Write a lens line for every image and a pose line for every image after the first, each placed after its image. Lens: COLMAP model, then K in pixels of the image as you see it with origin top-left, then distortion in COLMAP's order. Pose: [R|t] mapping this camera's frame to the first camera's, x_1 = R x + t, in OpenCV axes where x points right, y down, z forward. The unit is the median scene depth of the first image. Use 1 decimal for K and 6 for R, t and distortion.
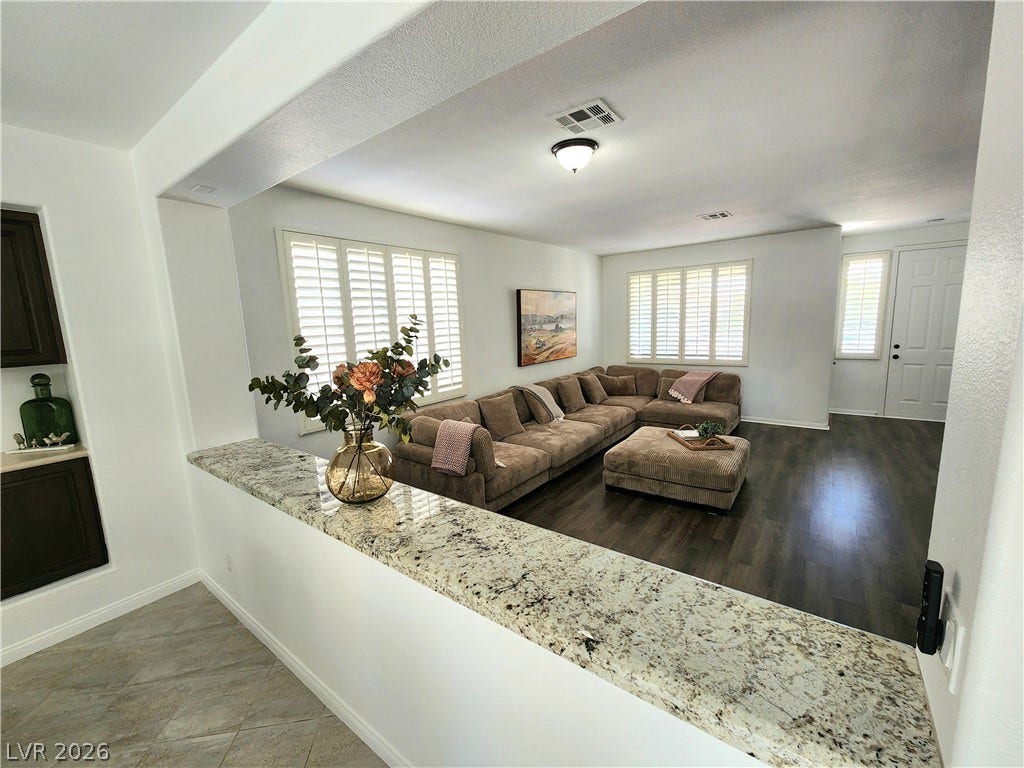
lens RADIAL K [[425.0, 0, 526.9], [0, 425.0, 383.1], [0, 0, 1]] dist [0.000145, -0.000856]
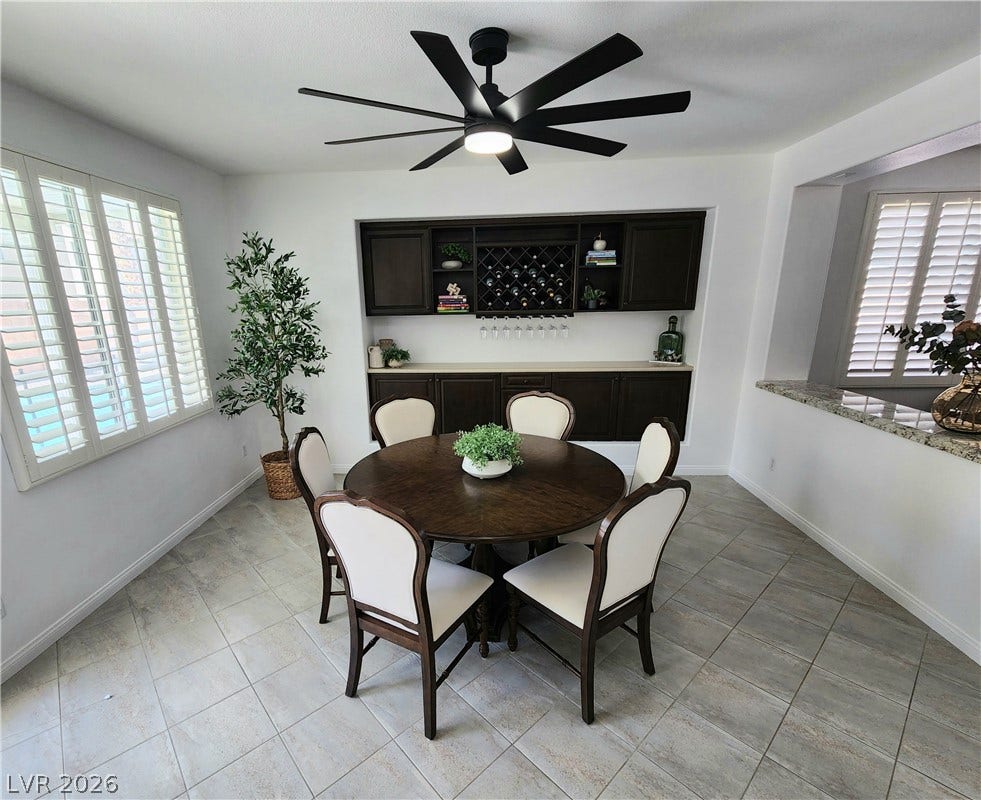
lens RADIAL K [[468.9, 0, 452.9], [0, 468.9, 424.5], [0, 0, 1]] dist [0.005311, 0.000182]
pose [[0.530422, 0.251223, -0.809654, -0.024023], [-0.127827, 0.967862, 0.216571, 0.050741], [0.838041, -0.011378, 0.545489, -0.349086]]
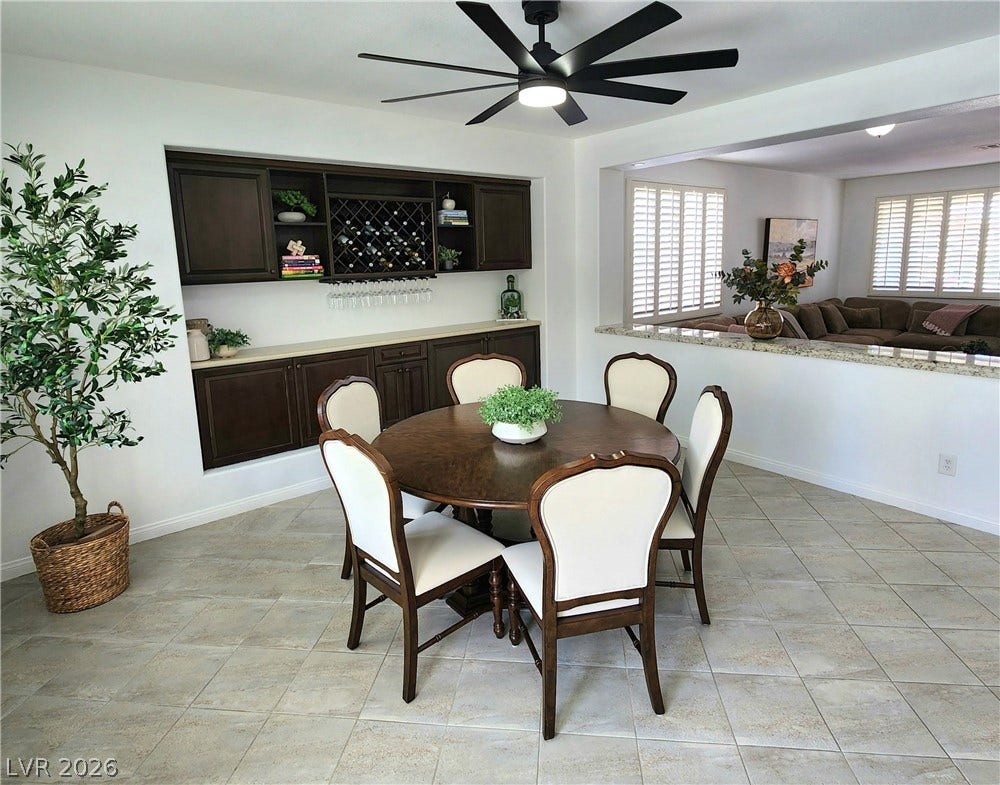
lens RADIAL K [[563.7, 0, 507.4], [0, 563.7, 348.8], [0, 0, 1]] dist [0.005145, -0.003204]
pose [[0.964886, 0.047899, -0.258266, -0.296711], [-0.043784, 0.998806, 0.021662, 0.112650], [0.258995, -0.009594, 0.965831, -0.587177]]
